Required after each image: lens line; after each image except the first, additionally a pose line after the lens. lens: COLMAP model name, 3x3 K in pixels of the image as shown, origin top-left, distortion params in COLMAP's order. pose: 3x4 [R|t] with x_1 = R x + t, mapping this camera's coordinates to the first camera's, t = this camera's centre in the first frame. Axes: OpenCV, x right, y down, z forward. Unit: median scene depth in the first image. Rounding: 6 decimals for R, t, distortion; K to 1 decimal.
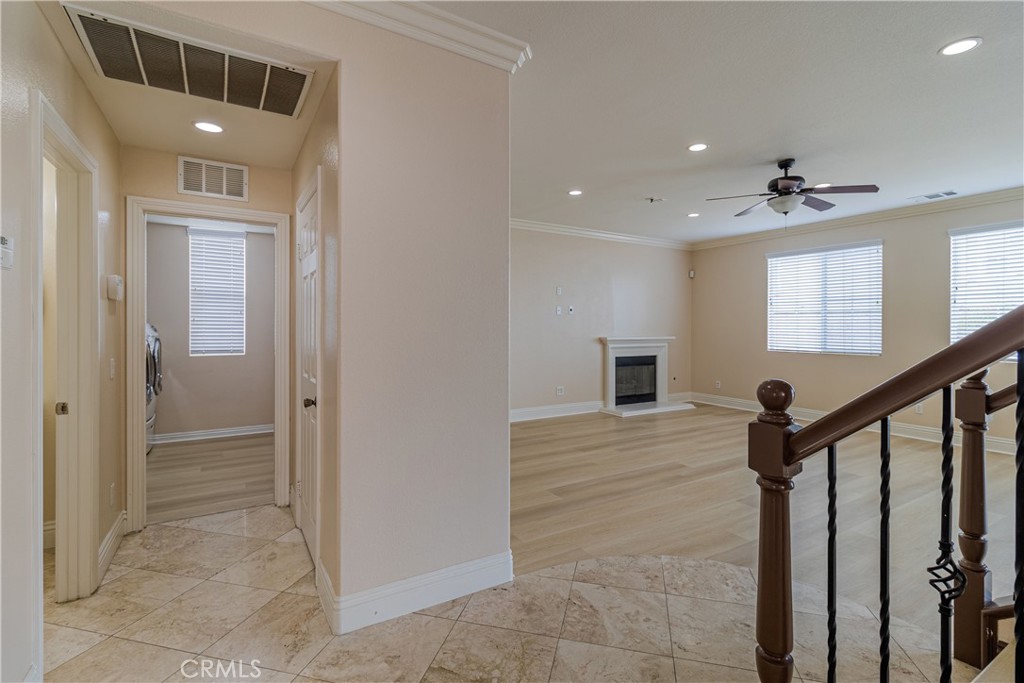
lens RADIAL K [[470.6, 0, 516.6], [0, 470.6, 327.1], [0, 0, 1]] dist [-0.001963, -0.000295]
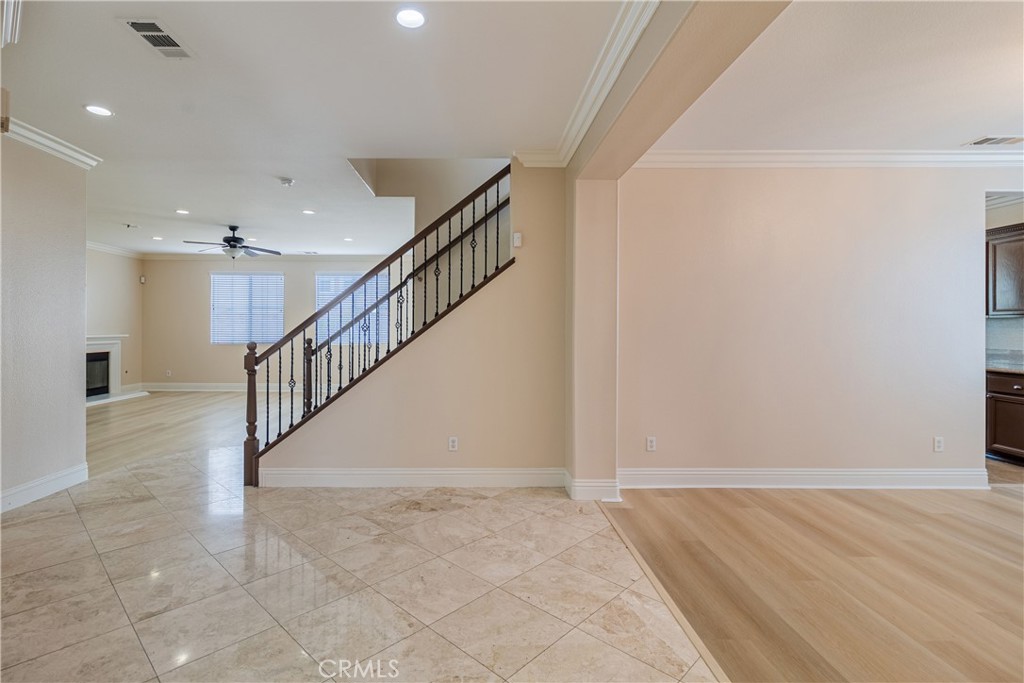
lens RADIAL K [[490.7, 0, 480.4], [0, 490.7, 324.9], [0, 0, 1]] dist [0.003130, -0.000020]
pose [[0.510179, 0.003037, 0.860063, -0.277560], [-0.000597, 0.999995, -0.003177, 0.000390], [-0.860068, 0.001107, 0.510178, -0.372432]]
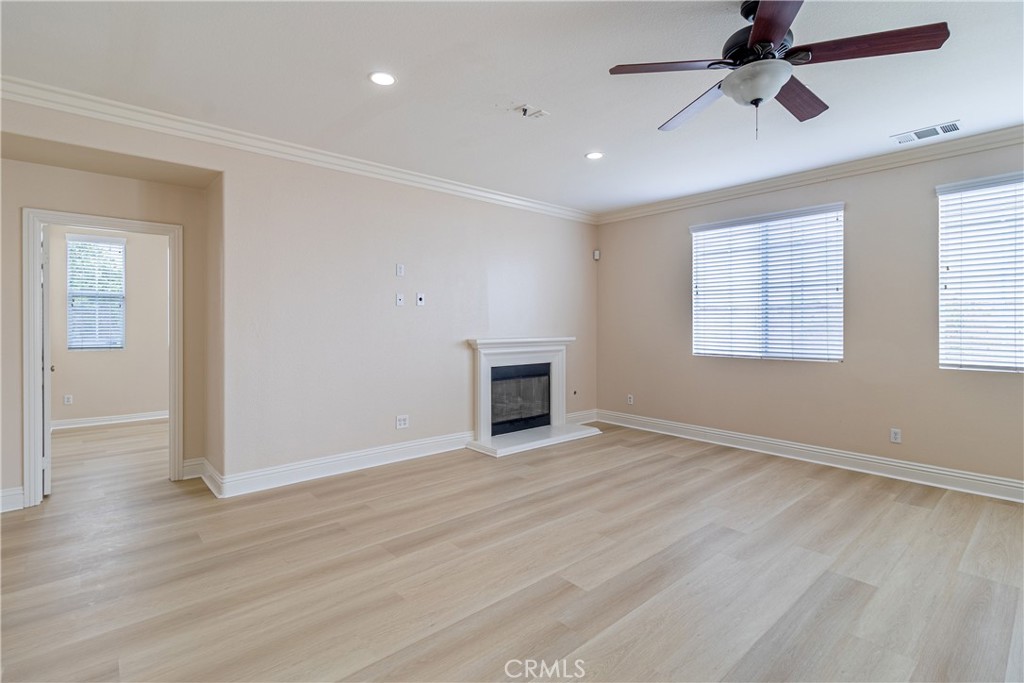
lens RADIAL K [[470.6, 0, 508.0], [0, 470.6, 326.2], [0, 0, 1]] dist [0.000584, -0.000172]
pose [[0.988132, -0.004769, 0.153530, 0.130573], [0.004410, 0.999987, 0.002678, 0.000733], [-0.153541, -0.001970, 0.988140, 0.310476]]
